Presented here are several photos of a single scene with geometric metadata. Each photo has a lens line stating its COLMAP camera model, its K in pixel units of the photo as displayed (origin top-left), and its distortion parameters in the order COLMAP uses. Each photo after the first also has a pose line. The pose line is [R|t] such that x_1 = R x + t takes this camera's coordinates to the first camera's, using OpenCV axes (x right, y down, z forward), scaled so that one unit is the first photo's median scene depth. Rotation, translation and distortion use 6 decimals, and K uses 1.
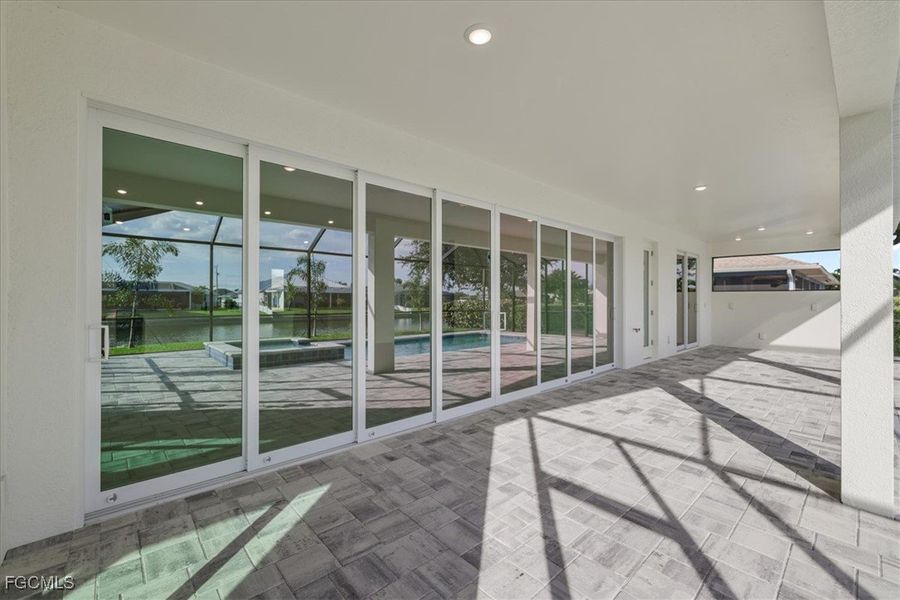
lens RADIAL K [[380.2, 0, 450.6], [0, 380.2, 296.4], [0, 0, 1]] dist [-0.001729, -0.000093]
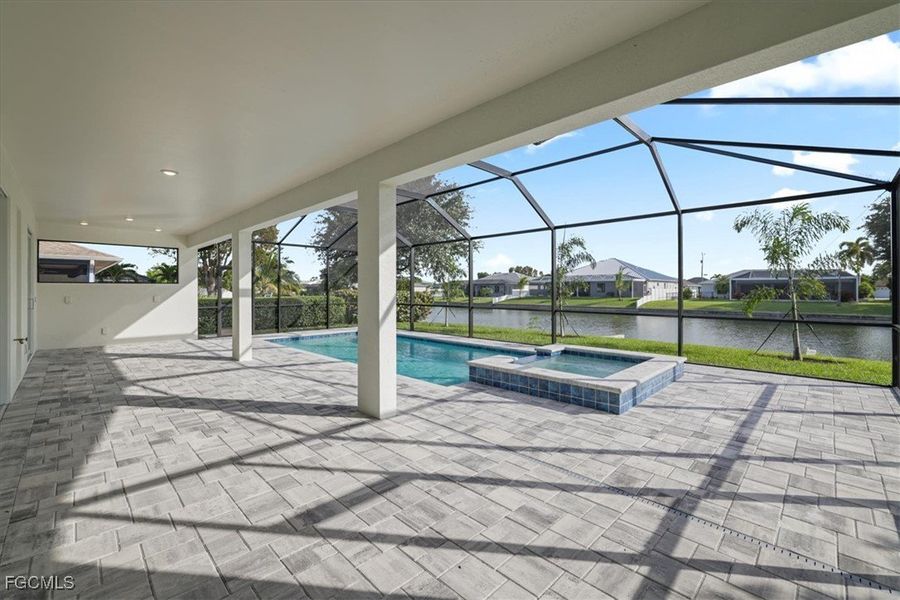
lens RADIAL K [[380.2, 0, 450.6], [0, 380.2, 296.4], [0, 0, 1]] dist [-0.001729, -0.000093]
pose [[-0.046808, -0.022815, 0.998643, -0.456392], [-0.002865, 0.999738, 0.022705, -0.014363], [-0.998900, -0.001799, -0.046861, 0.594428]]
